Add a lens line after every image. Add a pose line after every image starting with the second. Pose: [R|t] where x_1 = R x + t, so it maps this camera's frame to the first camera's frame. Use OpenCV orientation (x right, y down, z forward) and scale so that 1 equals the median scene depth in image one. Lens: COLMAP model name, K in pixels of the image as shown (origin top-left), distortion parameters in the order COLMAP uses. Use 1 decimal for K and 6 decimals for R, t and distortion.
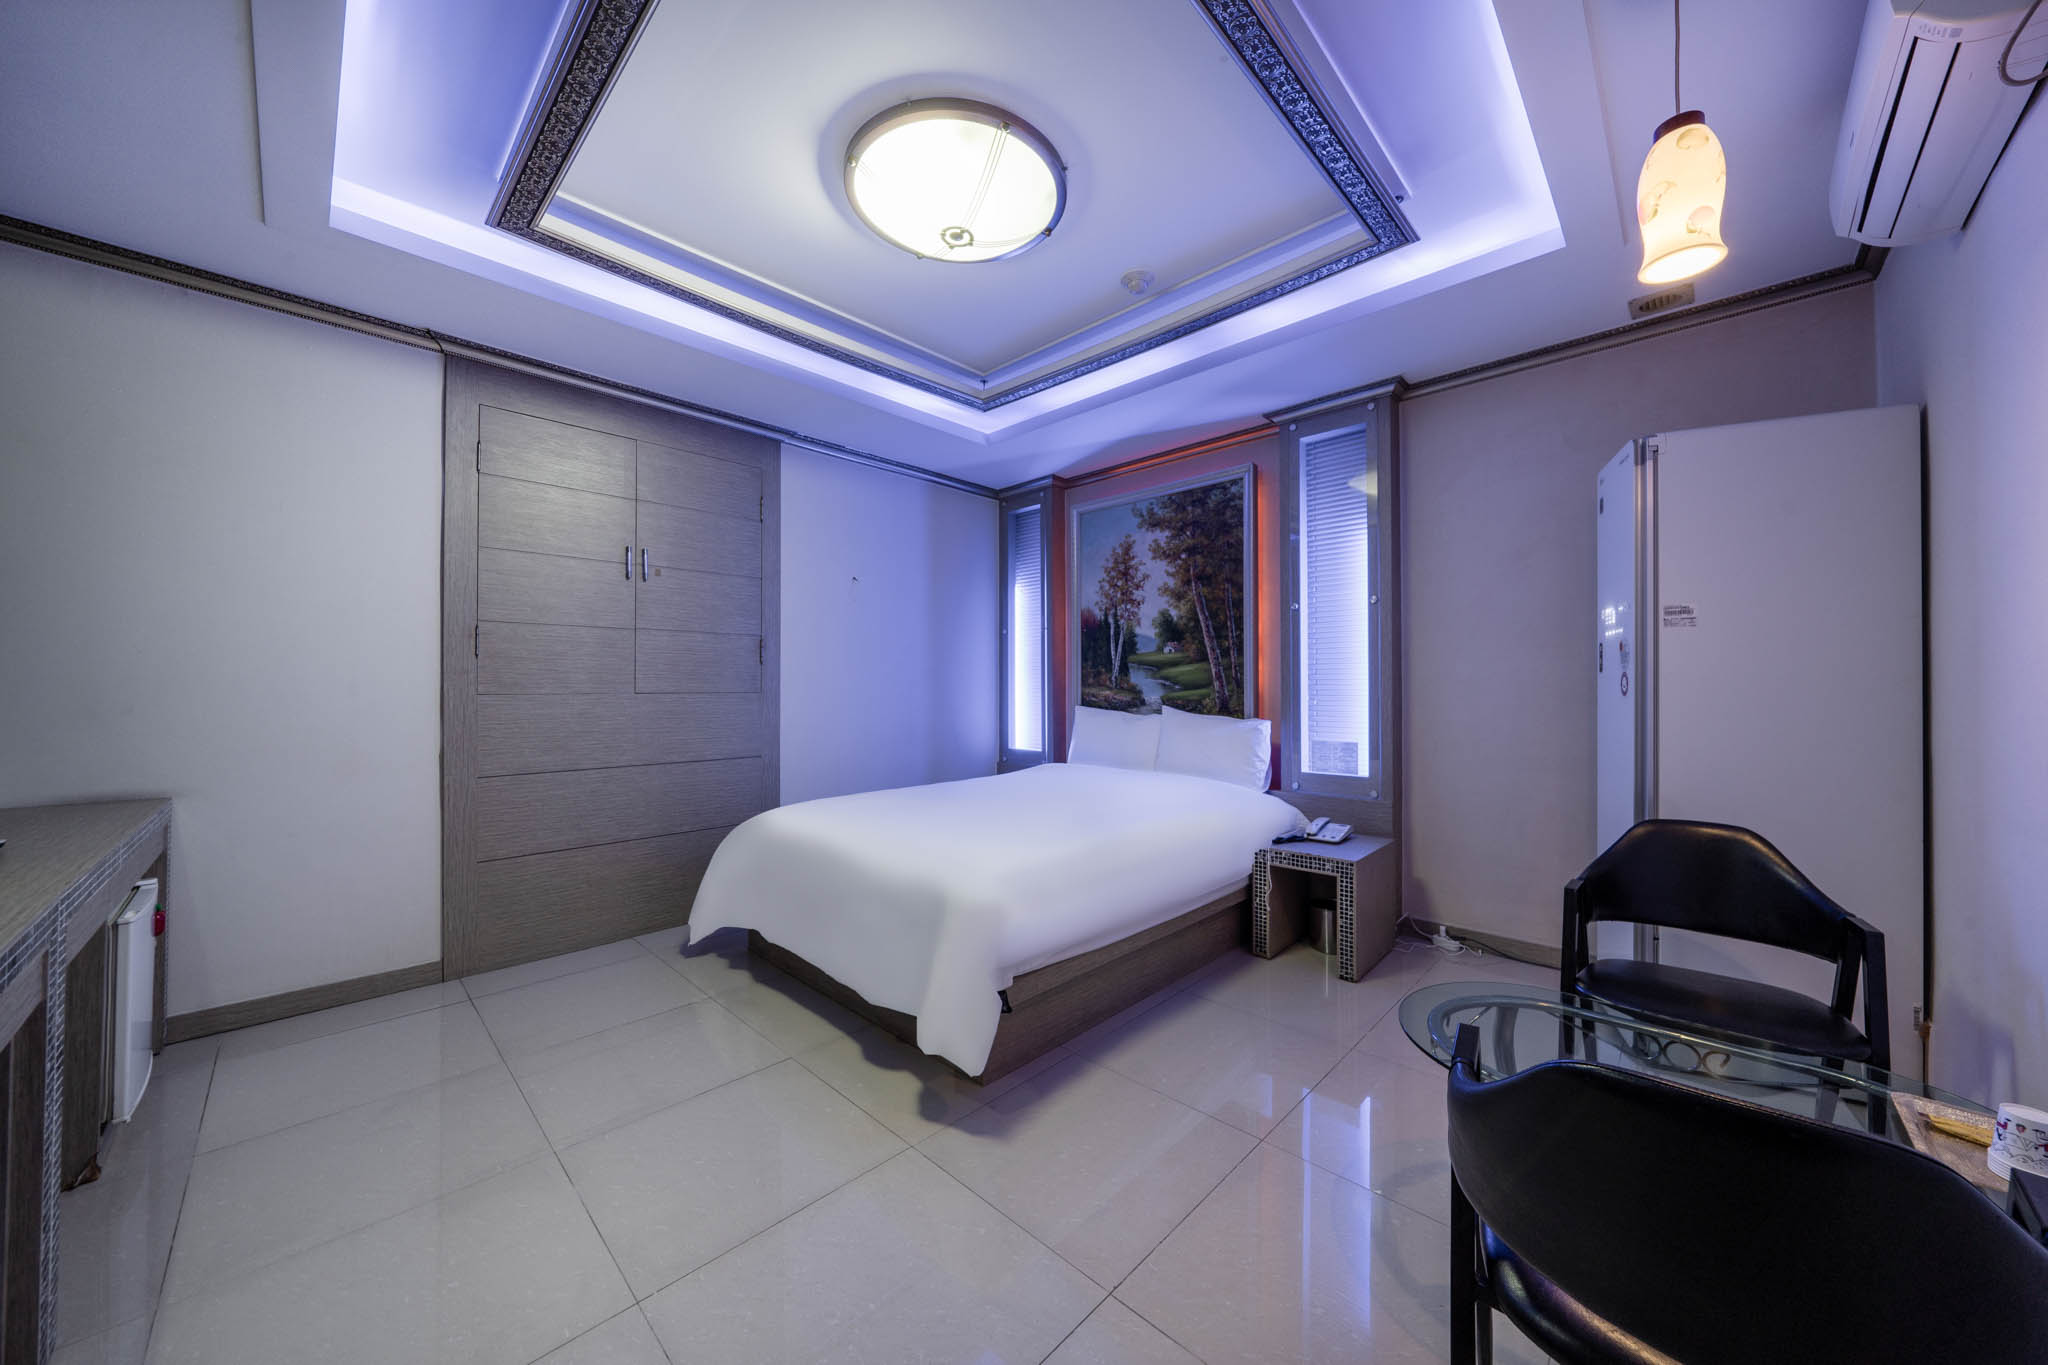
lens RADIAL K [[708.6, 0, 1039.6], [0, 708.6, 684.9], [0, 0, 1]] dist [-0.006217, 0.000031]
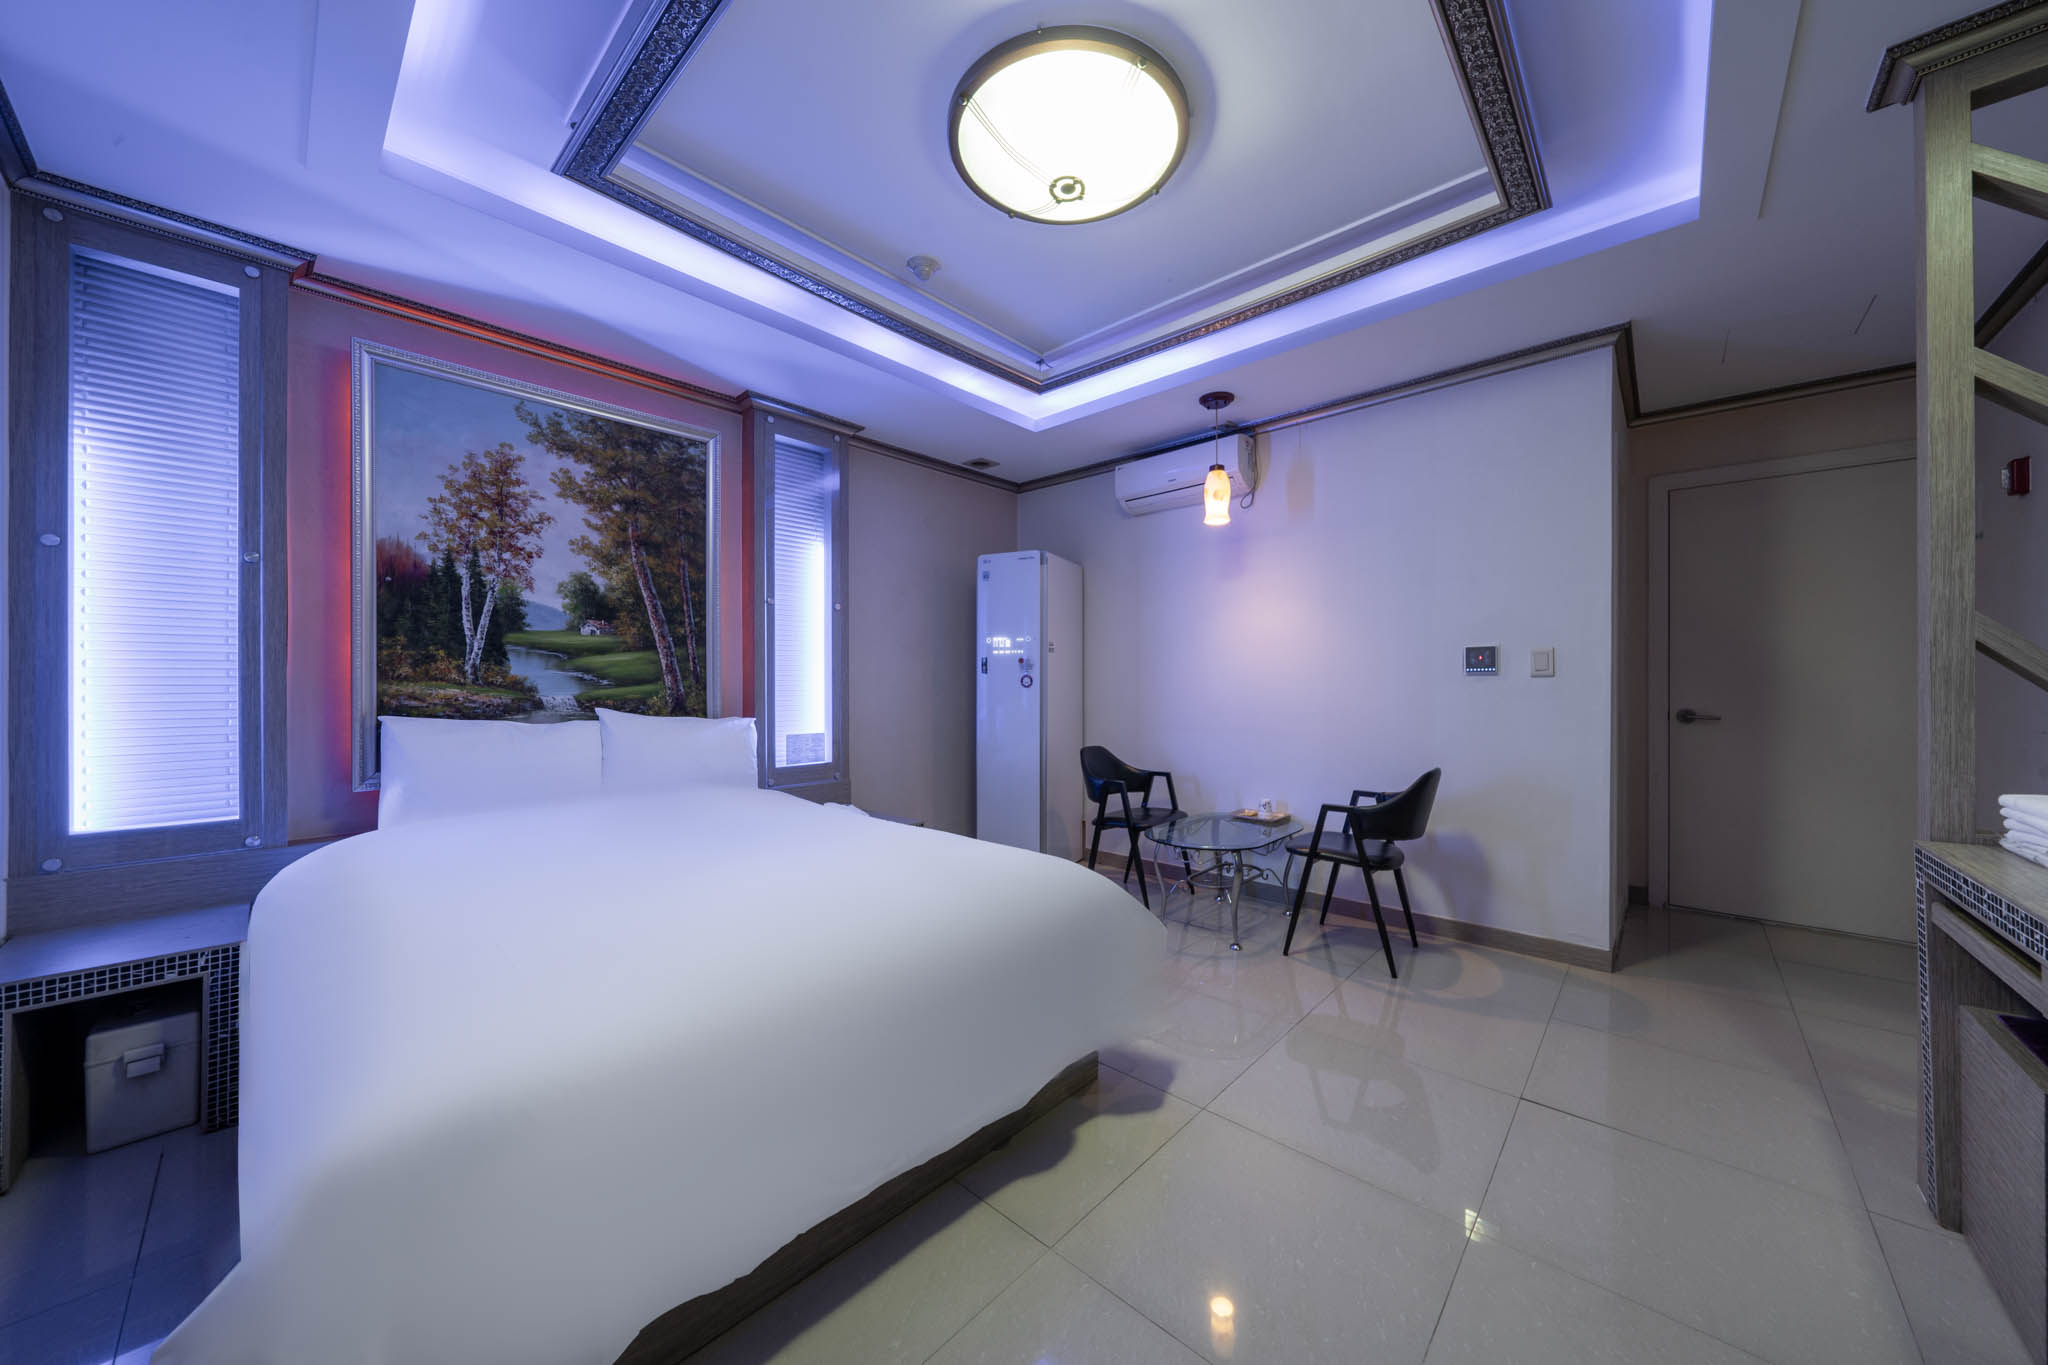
lens RADIAL K [[708.6, 0, 1039.6], [0, 708.6, 684.9], [0, 0, 1]] dist [-0.006217, 0.000031]
pose [[-0.026553, -0.007803, 0.999617, -0.545433], [-0.012786, 0.999890, 0.007466, -0.005385], [-0.999566, -0.012583, -0.026649, 0.554071]]
